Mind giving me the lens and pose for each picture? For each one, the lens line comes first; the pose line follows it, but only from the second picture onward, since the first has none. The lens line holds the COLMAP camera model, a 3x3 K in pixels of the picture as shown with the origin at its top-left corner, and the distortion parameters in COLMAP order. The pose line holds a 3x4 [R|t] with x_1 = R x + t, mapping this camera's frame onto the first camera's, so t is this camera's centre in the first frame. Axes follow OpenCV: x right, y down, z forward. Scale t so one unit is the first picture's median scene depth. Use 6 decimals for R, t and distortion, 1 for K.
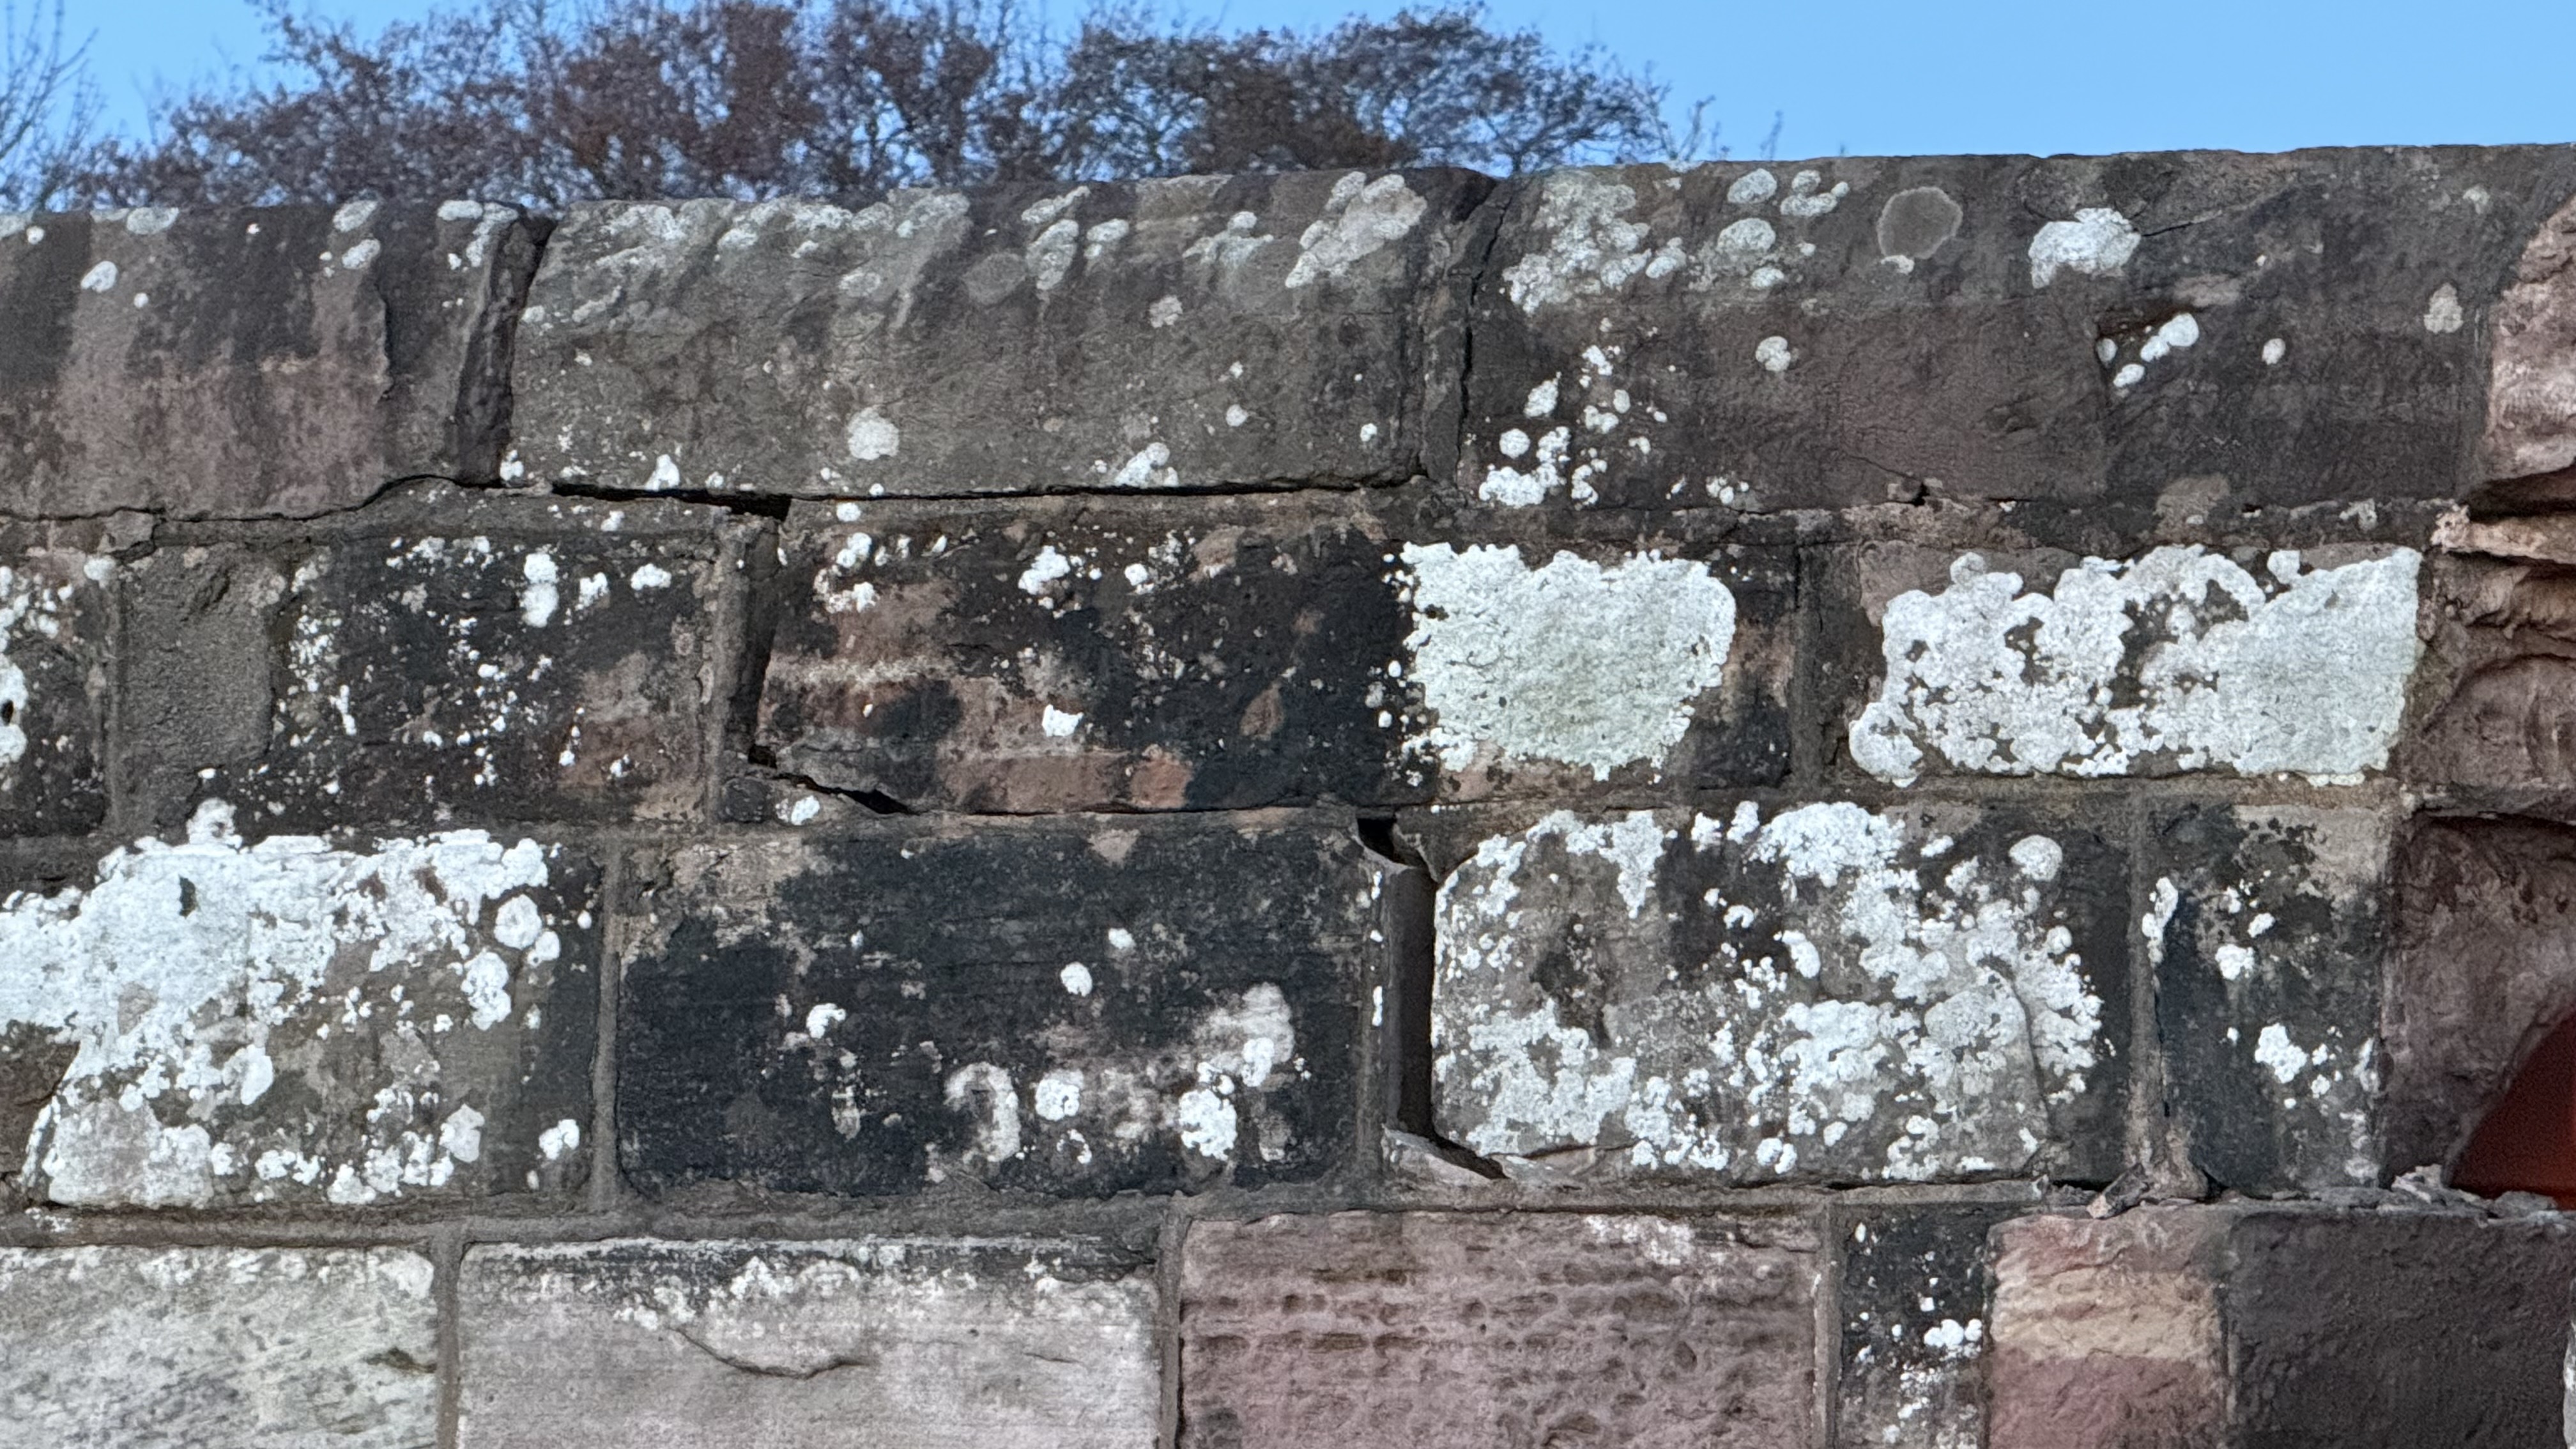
lens RADIAL K [[11819.9, 0, 1289.8], [0, 11819.9, 725.6], [0, 0, 1]] dist [0.262748, 0.000000]
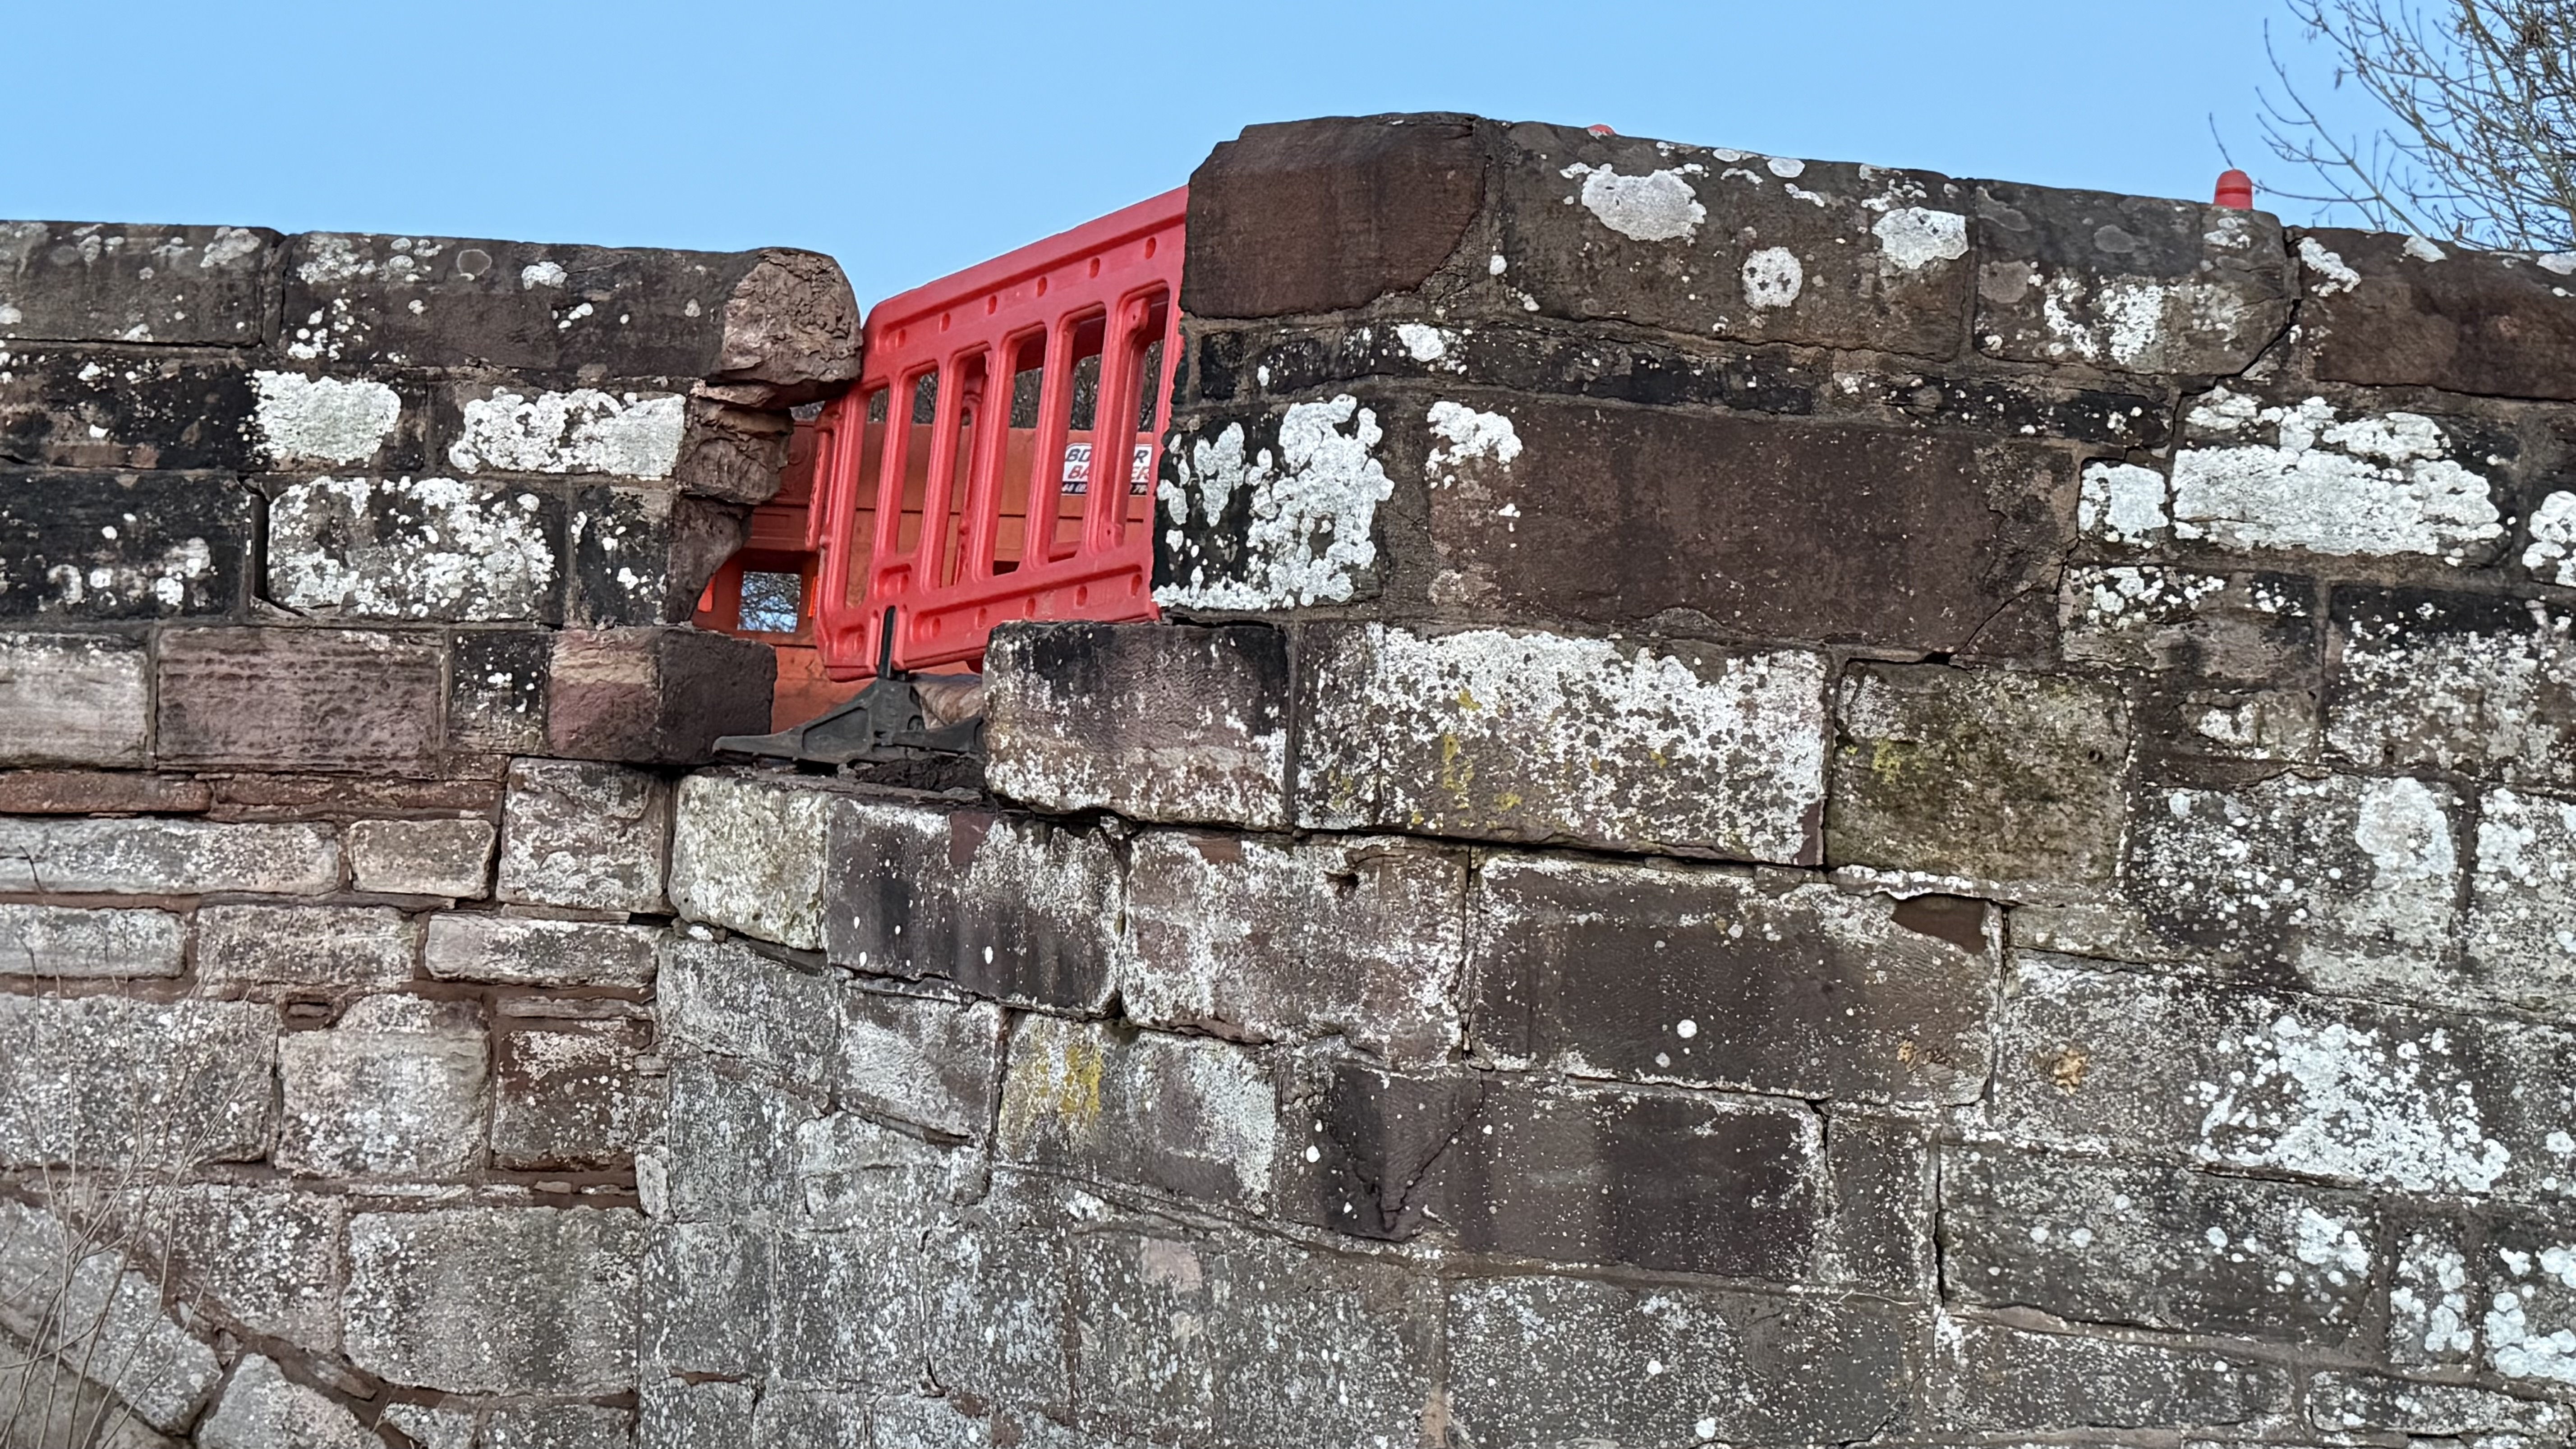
lens RADIAL K [[3441.9, 0, 1284.4], [0, 3441.9, 716.6], [0, 0, 1]] dist [0.103803, 0.000000]
pose [[0.878618, 0.030996, 0.476519, -0.153059], [-0.041766, 0.999055, 0.012025, 0.041866], [-0.475696, -0.030467, 0.879082, 0.228265]]
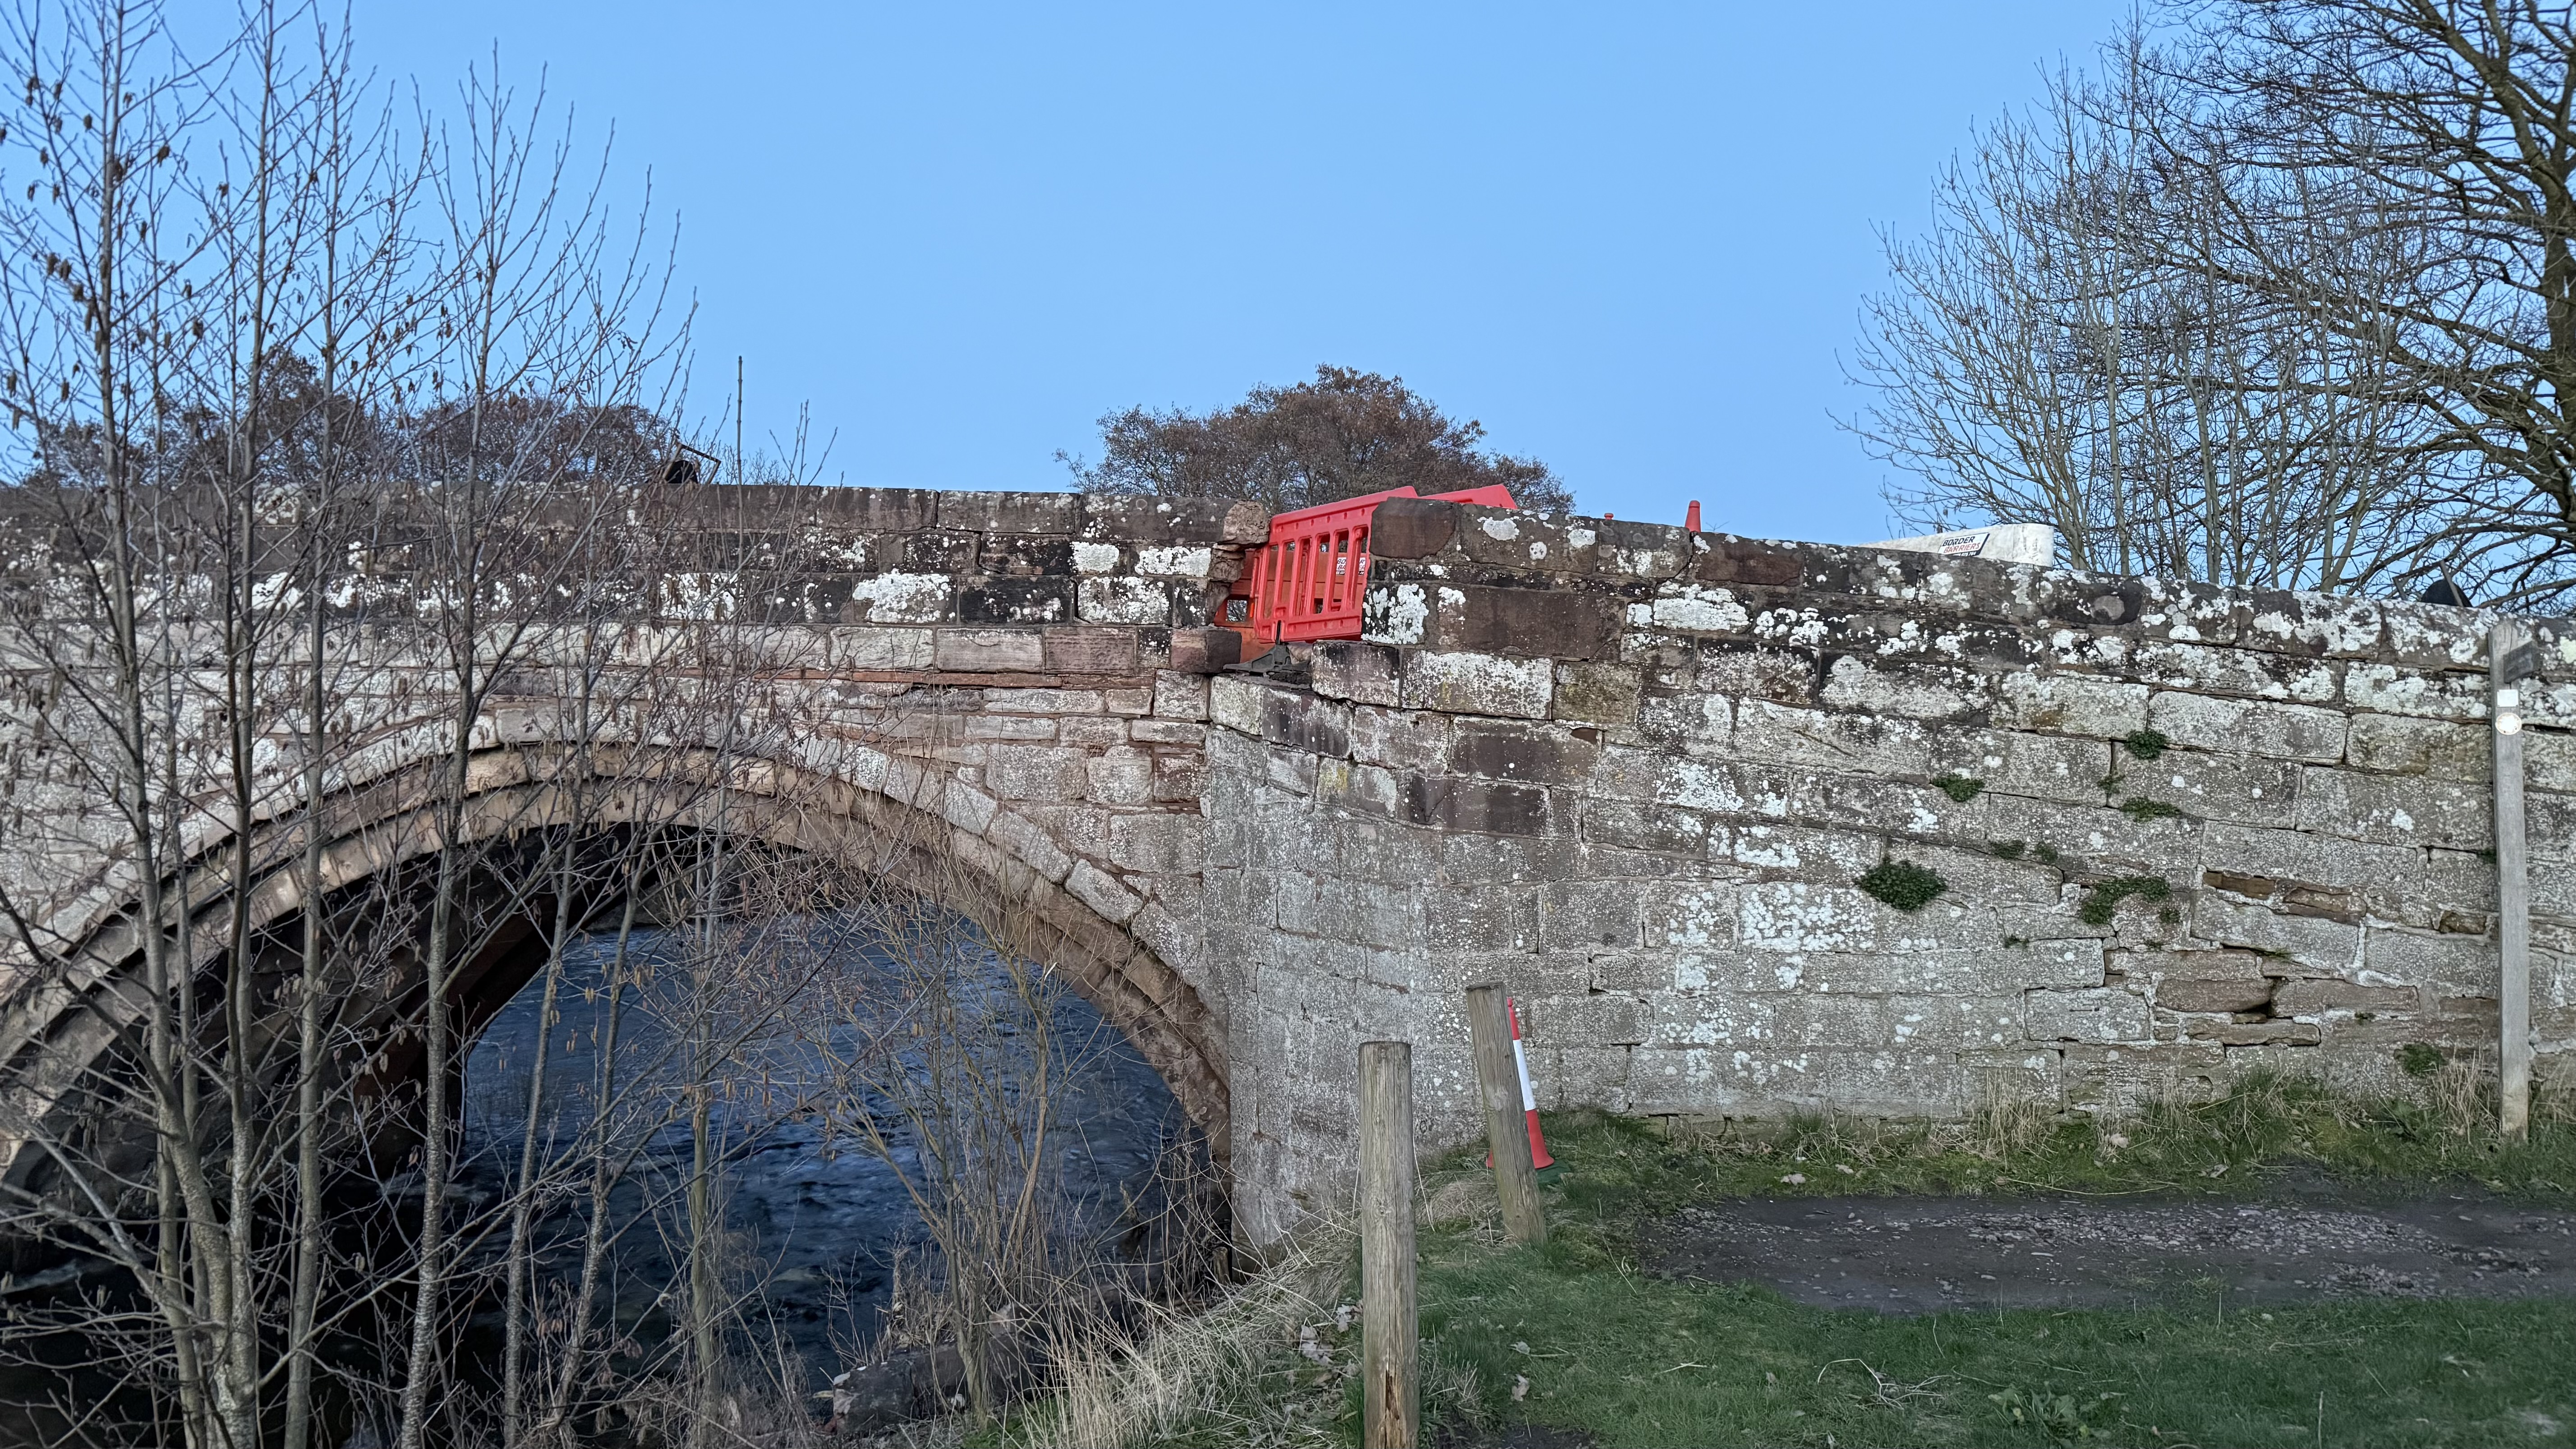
lens RADIAL K [[1828.9, 0, 1282.1], [0, 1828.9, 731.2], [0, 0, 1]] dist [0.006074, 0.000318]
pose [[0.920654, -0.011835, 0.390200, -0.341114], [-0.032783, 0.993666, 0.107490, -0.025514], [-0.389000, -0.111753, 0.914434, -0.181991]]
